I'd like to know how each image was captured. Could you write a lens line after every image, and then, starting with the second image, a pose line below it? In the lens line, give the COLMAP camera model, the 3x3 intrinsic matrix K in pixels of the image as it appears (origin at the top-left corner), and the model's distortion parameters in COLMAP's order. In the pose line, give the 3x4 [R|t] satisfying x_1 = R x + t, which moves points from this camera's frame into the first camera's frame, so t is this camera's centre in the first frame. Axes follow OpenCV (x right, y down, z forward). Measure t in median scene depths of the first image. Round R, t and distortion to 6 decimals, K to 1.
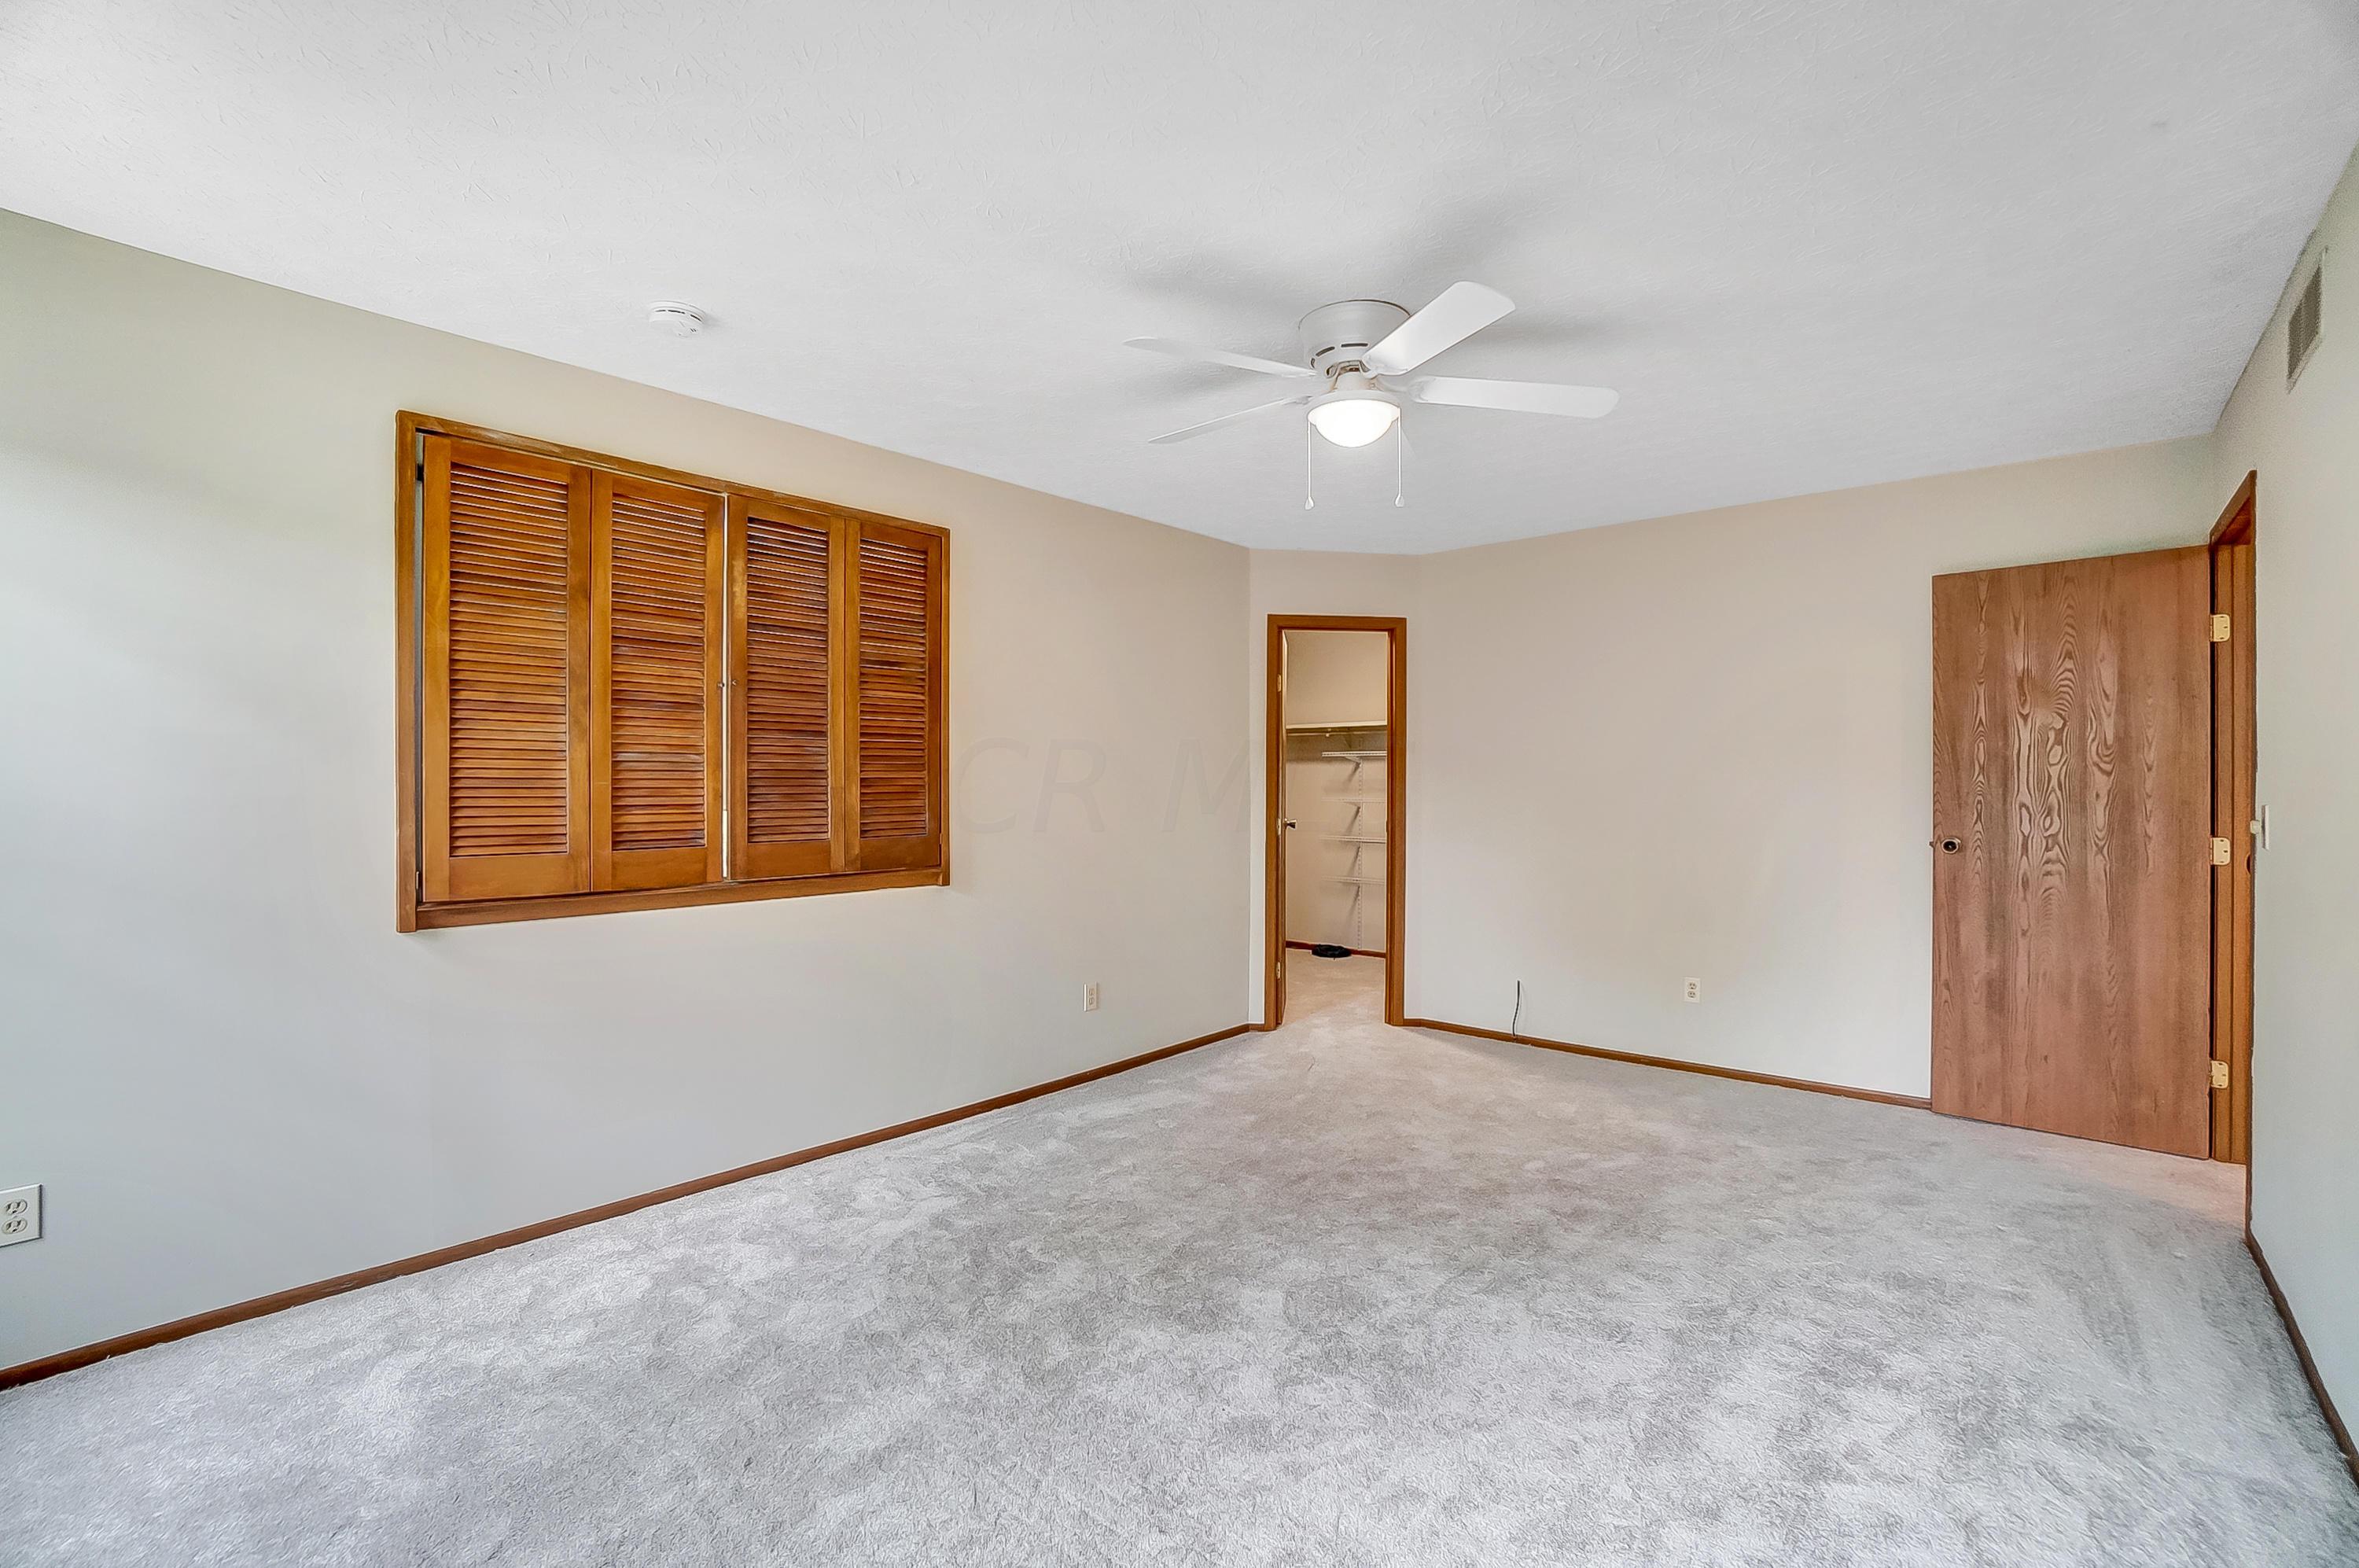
lens RADIAL K [[1049.2, 0, 1159.2], [0, 1049.2, 778.4], [0, 0, 1]] dist [-0.061532, 0.023006]
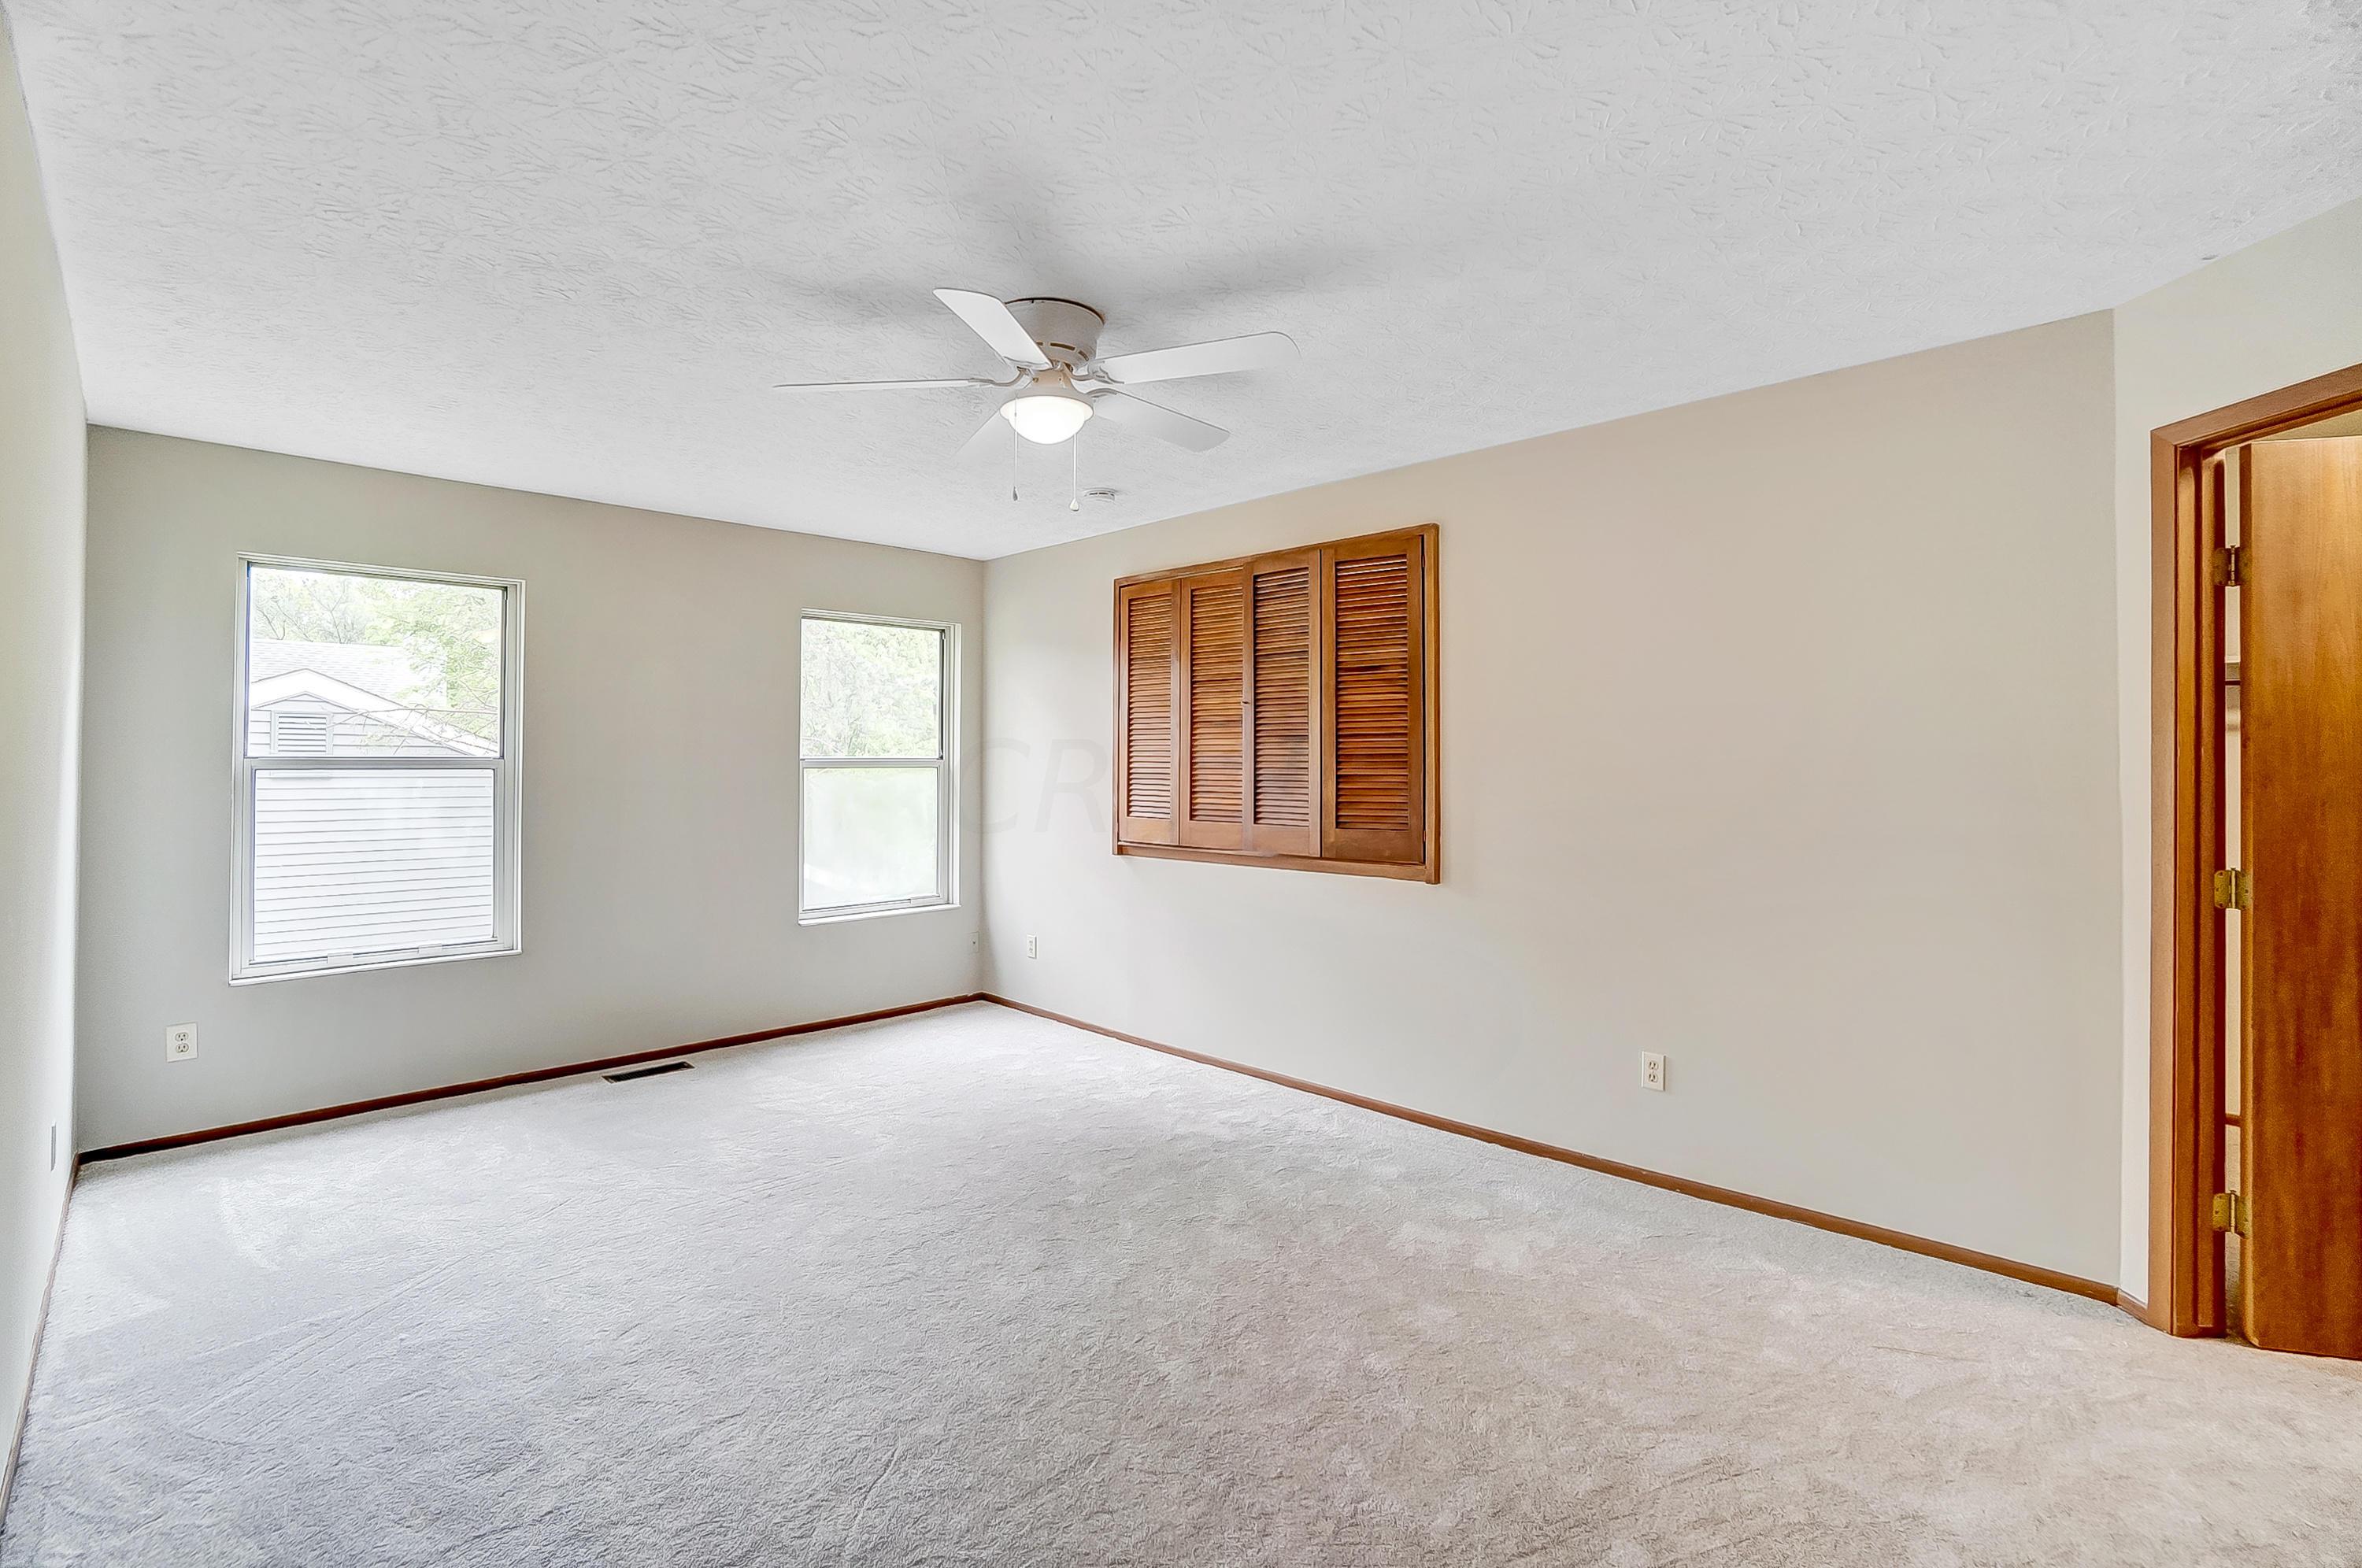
lens RADIAL K [[1050.4, 0, 1160.7], [0, 1050.4, 778.4], [0, 0, 1]] dist [-0.061532, 0.023006]
pose [[-0.066688, 0.007131, -0.997748, 0.867198], [-0.002025, 0.999971, 0.007282, -0.004417], [0.997772, 0.002506, -0.066672, 0.889150]]
